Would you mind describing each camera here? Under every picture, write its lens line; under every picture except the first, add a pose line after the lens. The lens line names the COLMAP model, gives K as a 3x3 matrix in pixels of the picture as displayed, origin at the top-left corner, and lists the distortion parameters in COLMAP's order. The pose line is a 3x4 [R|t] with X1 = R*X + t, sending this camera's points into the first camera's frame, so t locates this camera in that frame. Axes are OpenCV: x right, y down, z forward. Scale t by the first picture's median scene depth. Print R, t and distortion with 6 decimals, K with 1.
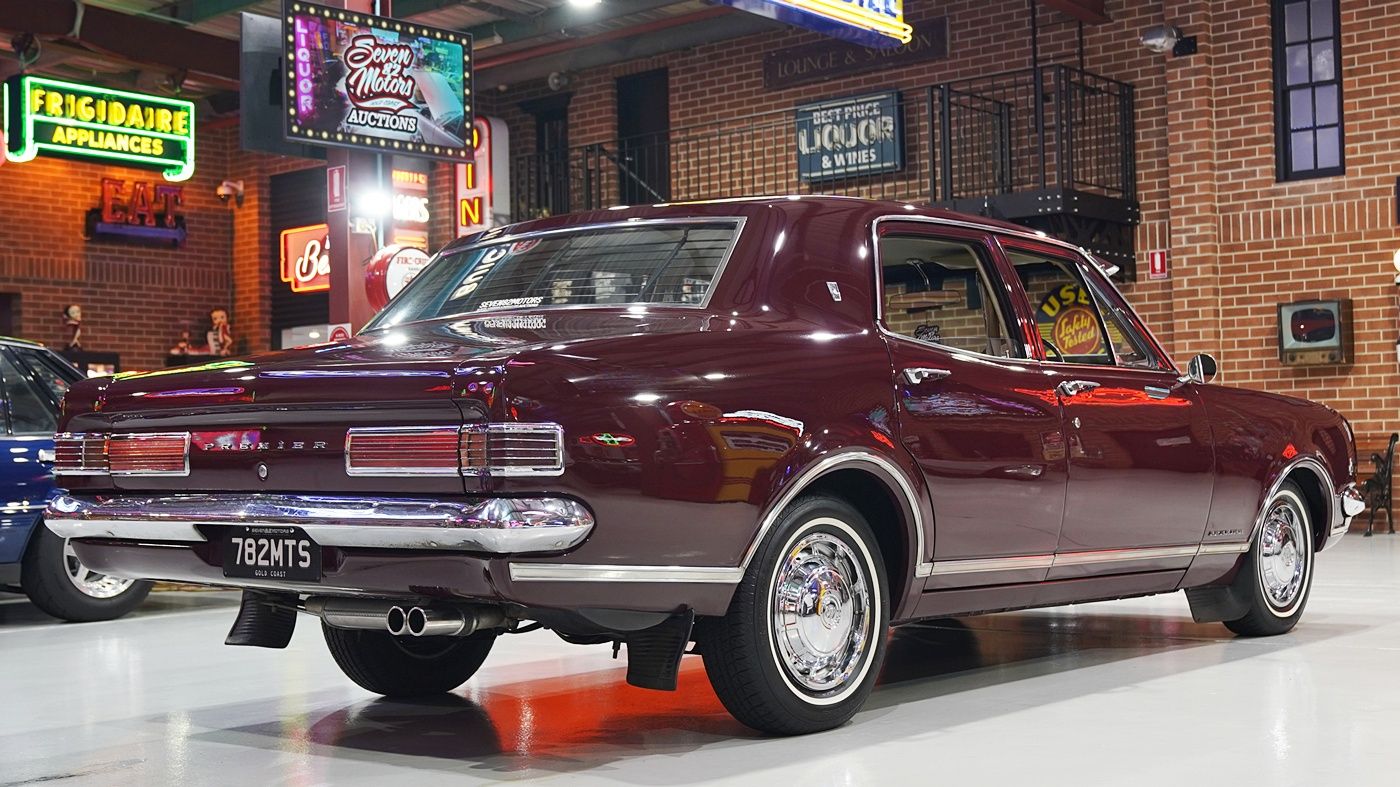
lens RADIAL K [[1818.4, 0, 700.0], [0, 1818.4, 393.5], [0, 0, 1]] dist [-0.001399, 0.060874]
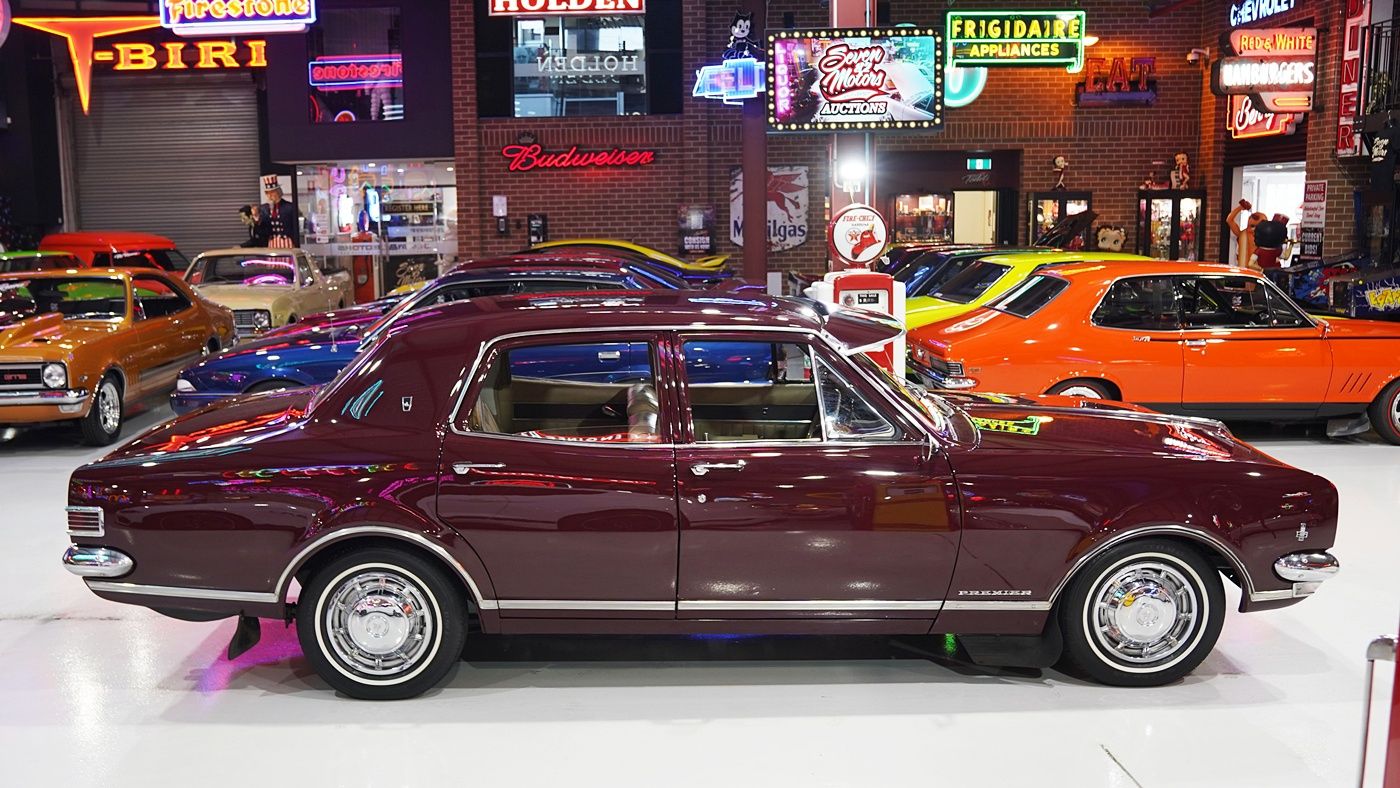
lens RADIAL K [[1342.7, 0, 700.0], [0, 1342.7, 394.0], [0, 0, 1]] dist [-0.096820, 0.170673]
pose [[0.667929, 0.114913, -0.735300, 0.273247], [0.025555, 0.983883, 0.176975, -0.066904], [0.743787, -0.136997, 0.654227, 0.138923]]
